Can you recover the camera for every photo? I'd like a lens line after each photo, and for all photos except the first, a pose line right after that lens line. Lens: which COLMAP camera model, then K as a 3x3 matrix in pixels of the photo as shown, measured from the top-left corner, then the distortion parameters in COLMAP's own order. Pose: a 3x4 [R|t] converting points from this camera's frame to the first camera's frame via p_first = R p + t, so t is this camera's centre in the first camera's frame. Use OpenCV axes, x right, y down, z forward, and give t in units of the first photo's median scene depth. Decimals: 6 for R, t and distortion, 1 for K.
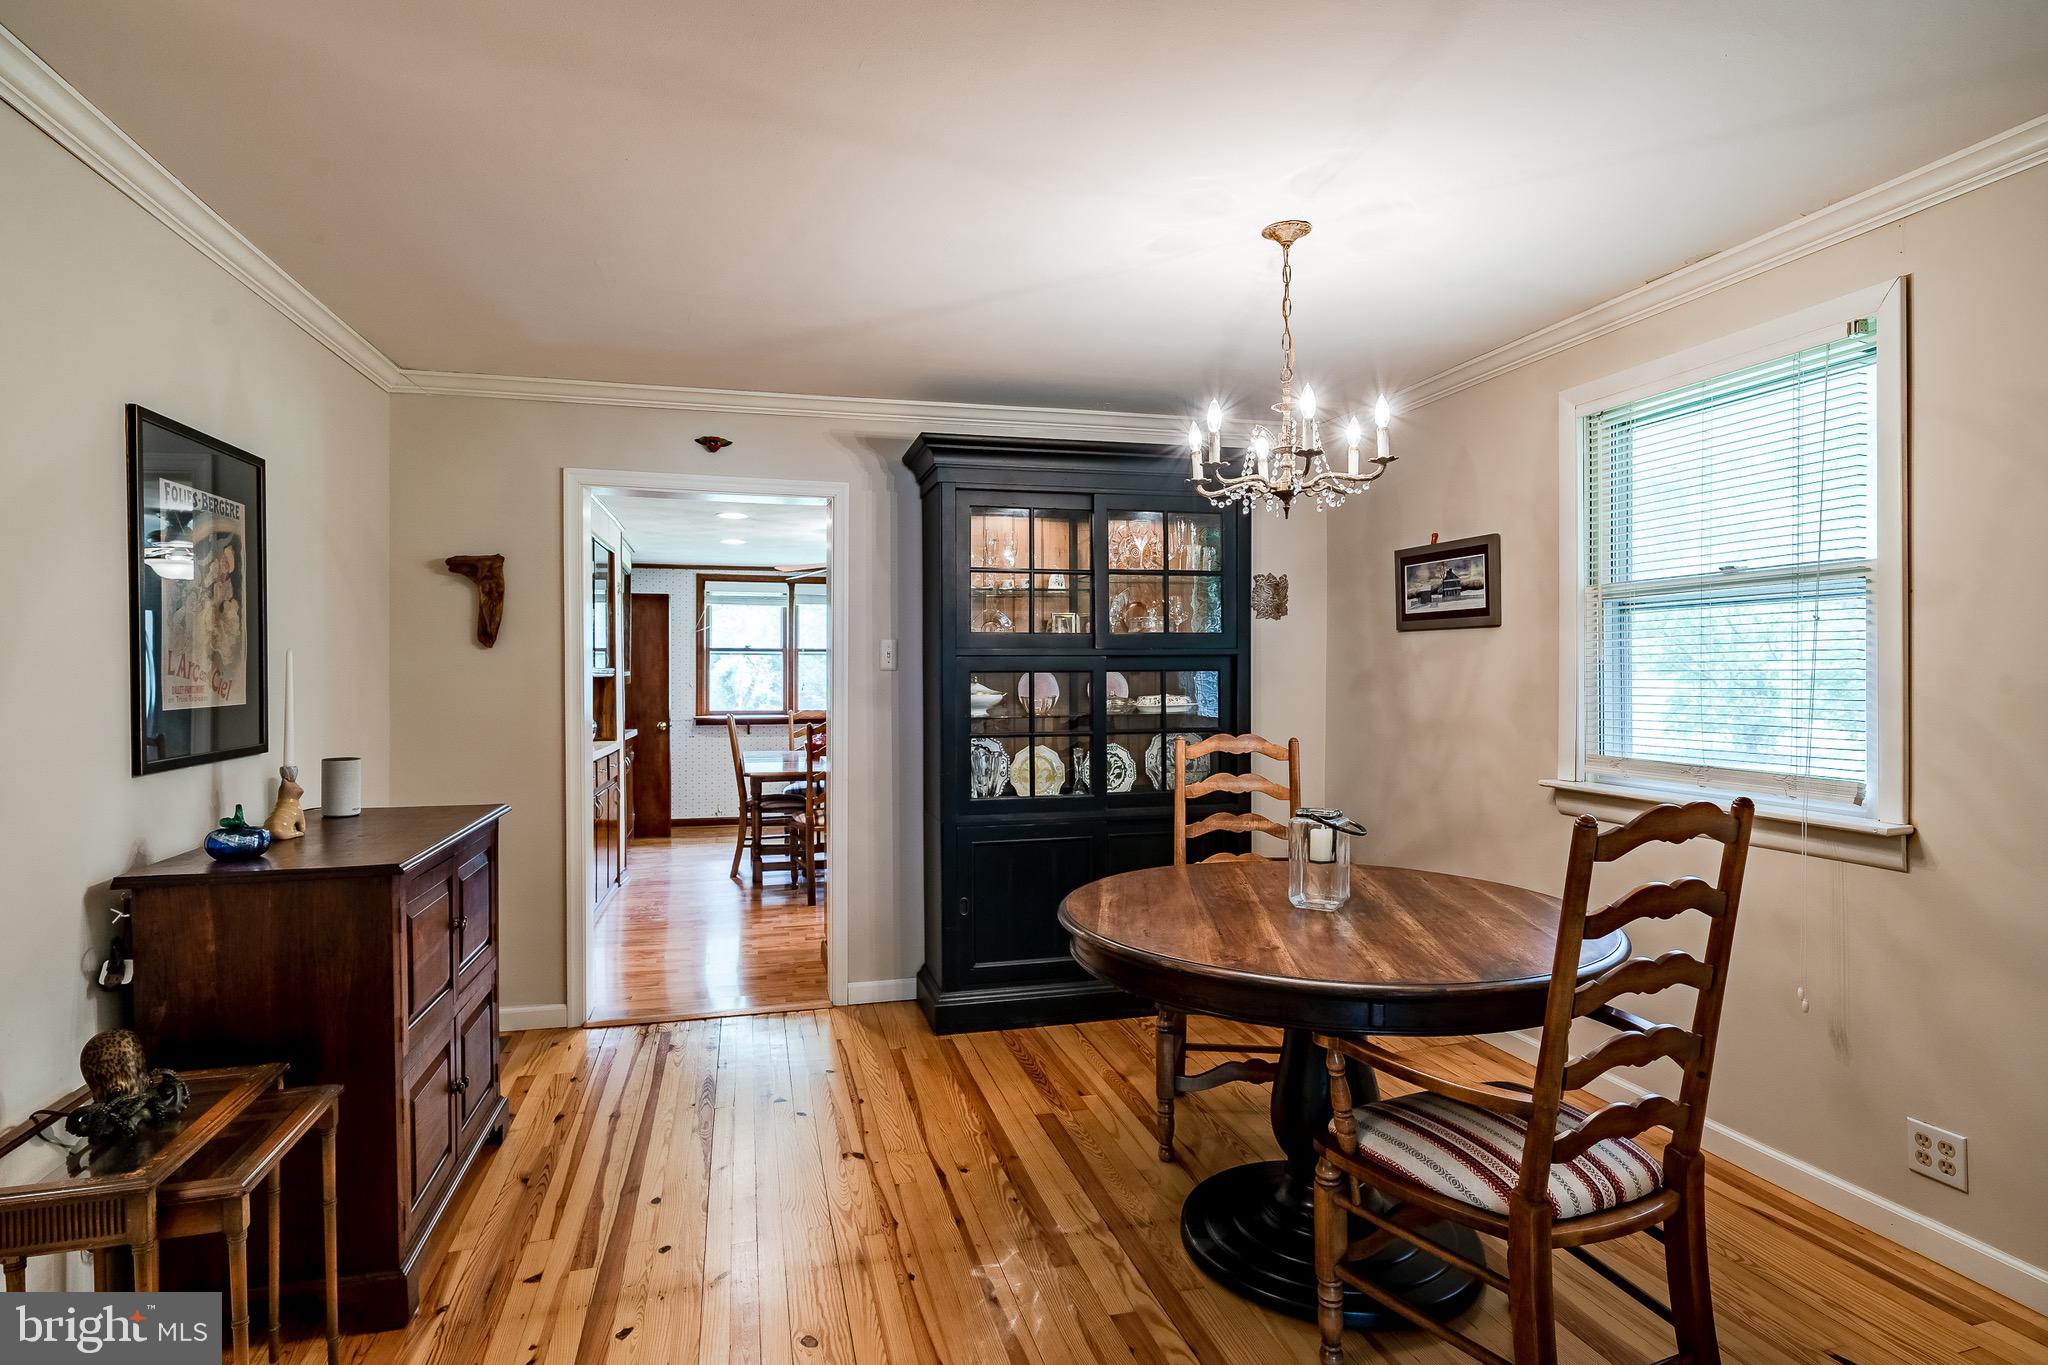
lens RADIAL K [[1069.0, 0, 1011.3], [0, 1069.0, 674.7], [0, 0, 1]] dist [0.001069, -0.000663]
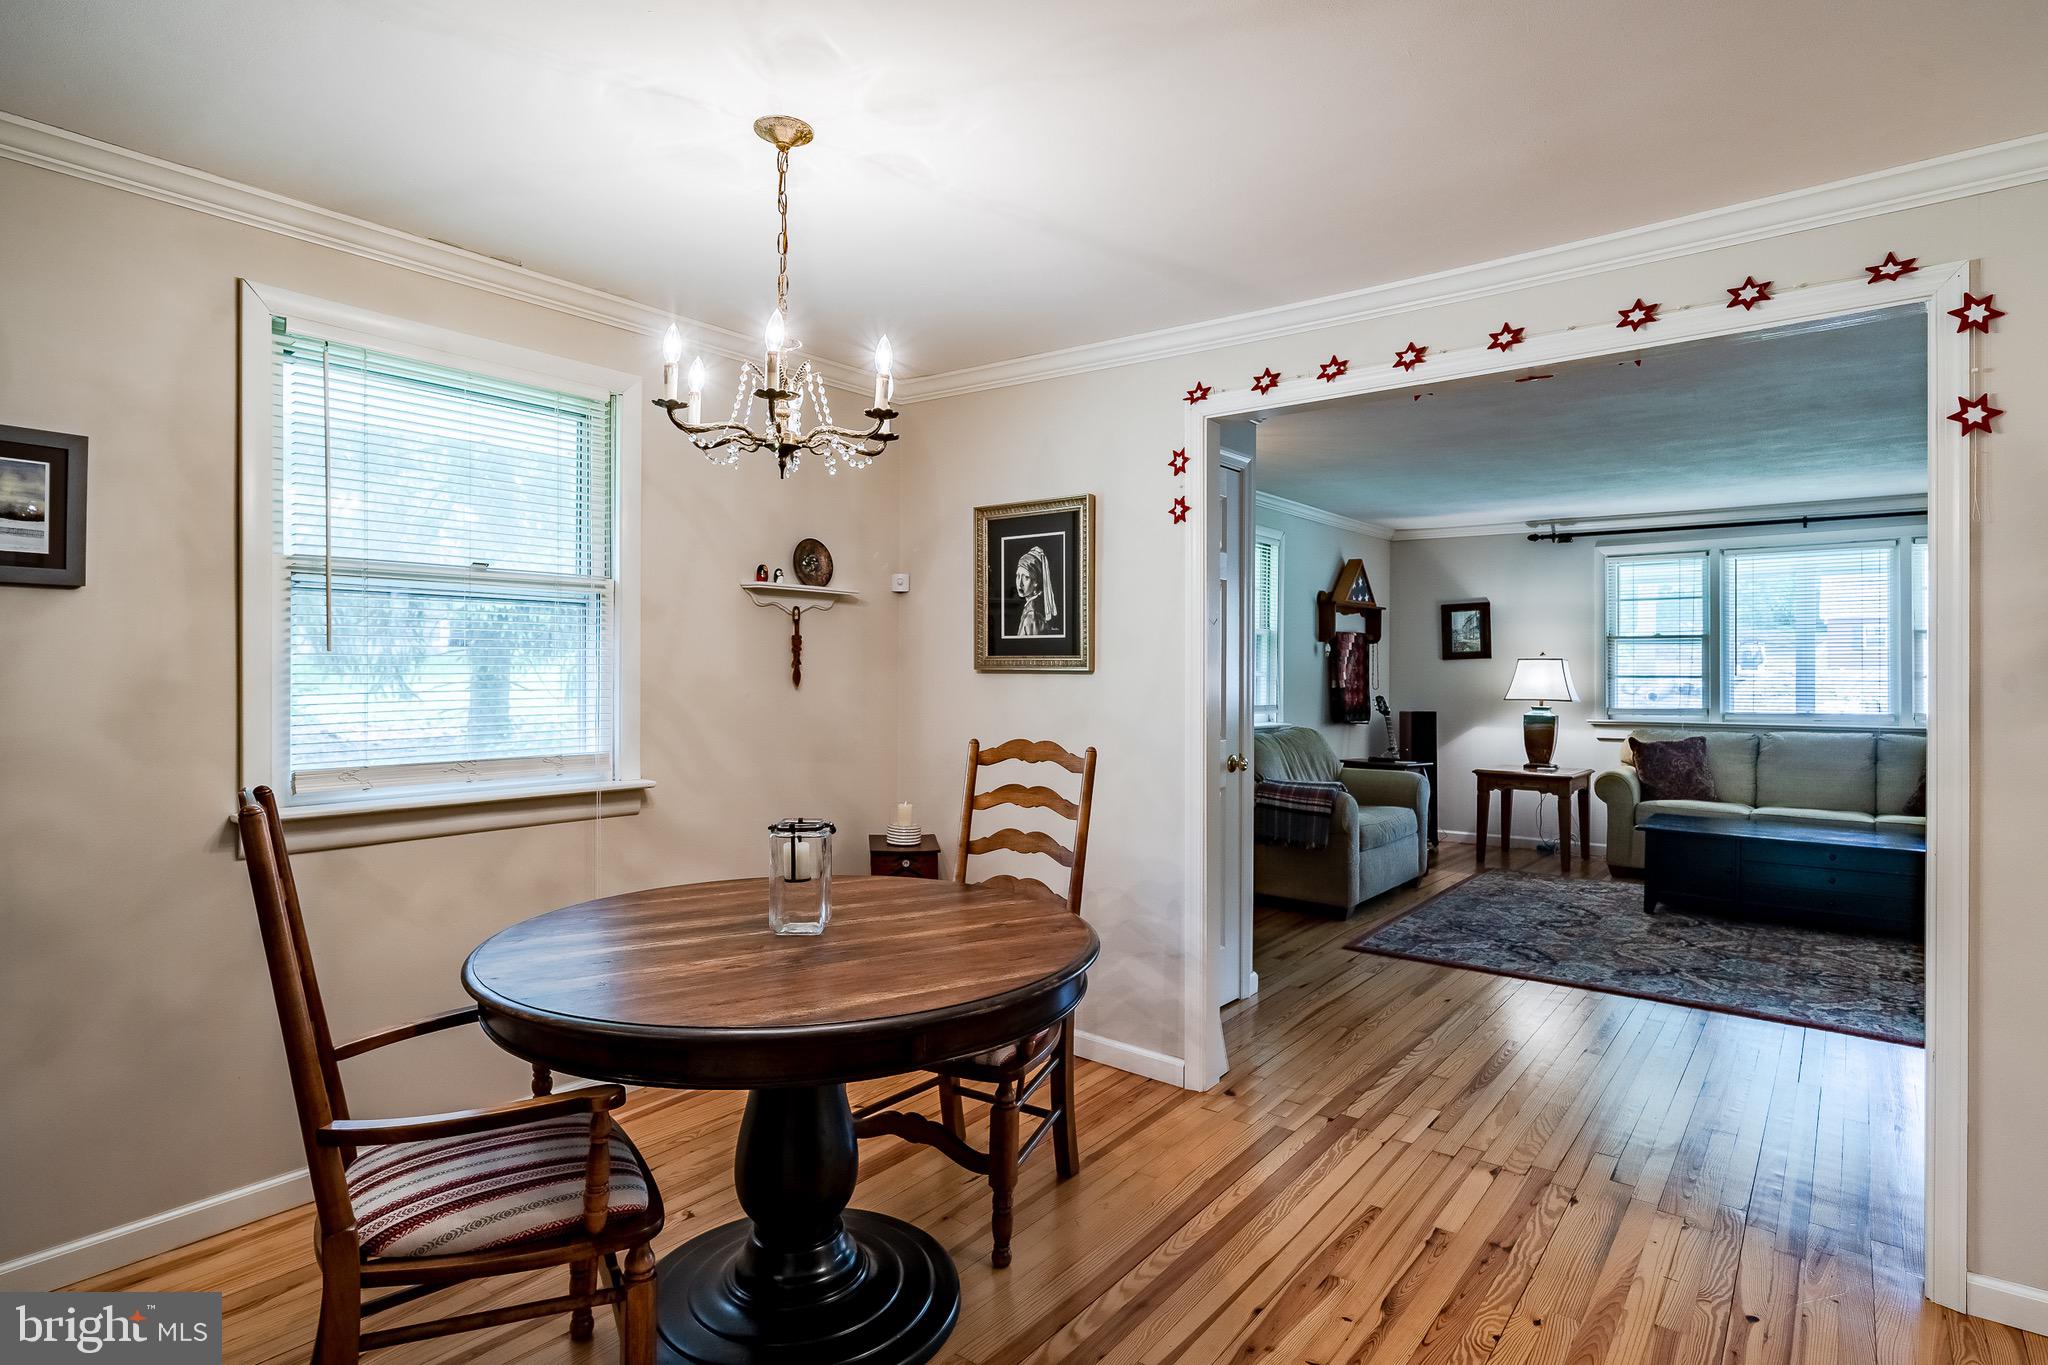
lens RADIAL K [[1069.0, 0, 1011.3], [0, 1069.0, 674.7], [0, 0, 1]] dist [0.001069, -0.000663]
pose [[-0.601724, -0.001861, 0.798702, -0.427728], [-0.001317, 0.999998, 0.001338, 0.003492], [-0.798703, -0.000247, -0.601725, 1.139384]]
